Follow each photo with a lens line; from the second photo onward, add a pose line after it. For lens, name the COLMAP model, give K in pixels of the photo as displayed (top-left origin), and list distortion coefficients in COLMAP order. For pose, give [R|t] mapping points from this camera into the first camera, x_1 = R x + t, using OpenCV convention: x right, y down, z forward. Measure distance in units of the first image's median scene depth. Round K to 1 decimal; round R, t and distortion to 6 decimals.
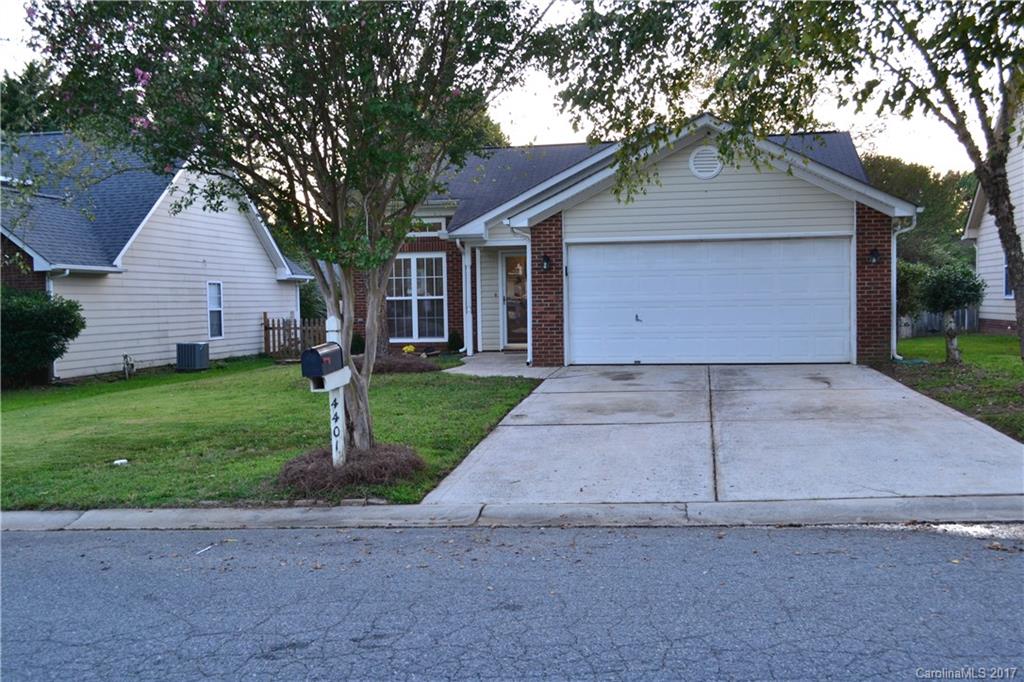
lens RADIAL K [[1051.8, 0, 512.8], [0, 1051.8, 340.3], [0, 0, 1]] dist [0.003206, 0.000000]
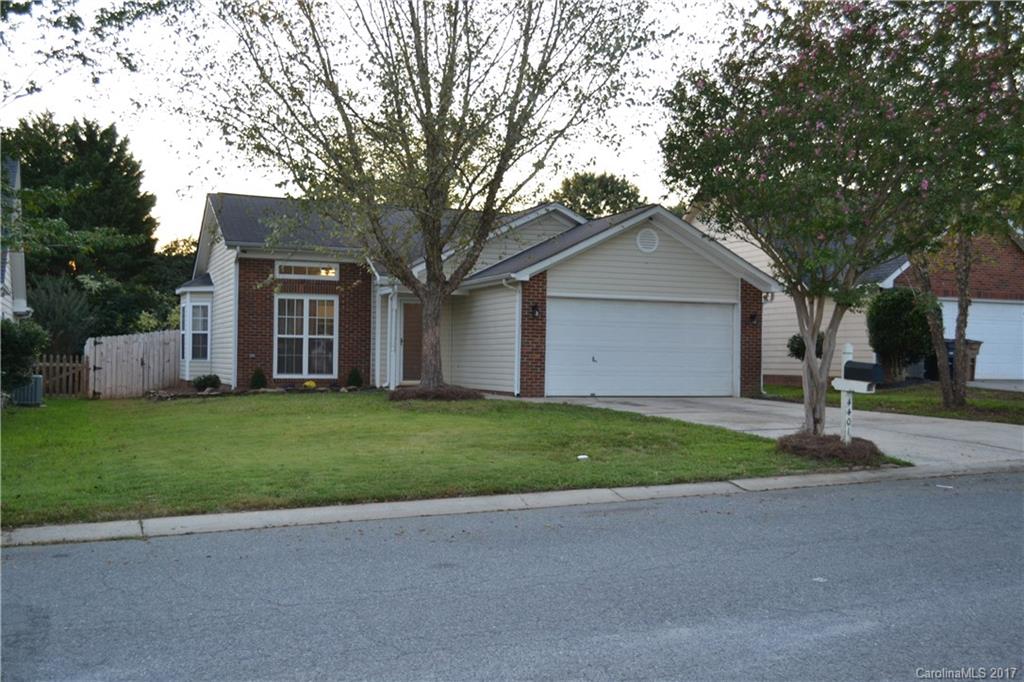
lens RADIAL K [[1051.8, 0, 513.0], [0, 1051.8, 343.3], [0, 0, 1]] dist [0.003206, 0.000000]
pose [[0.849162, 0.035531, 0.526937, -0.611089], [-0.009586, 0.998607, -0.051888, 0.025195], [-0.528046, 0.039010, 0.848319, -0.010838]]
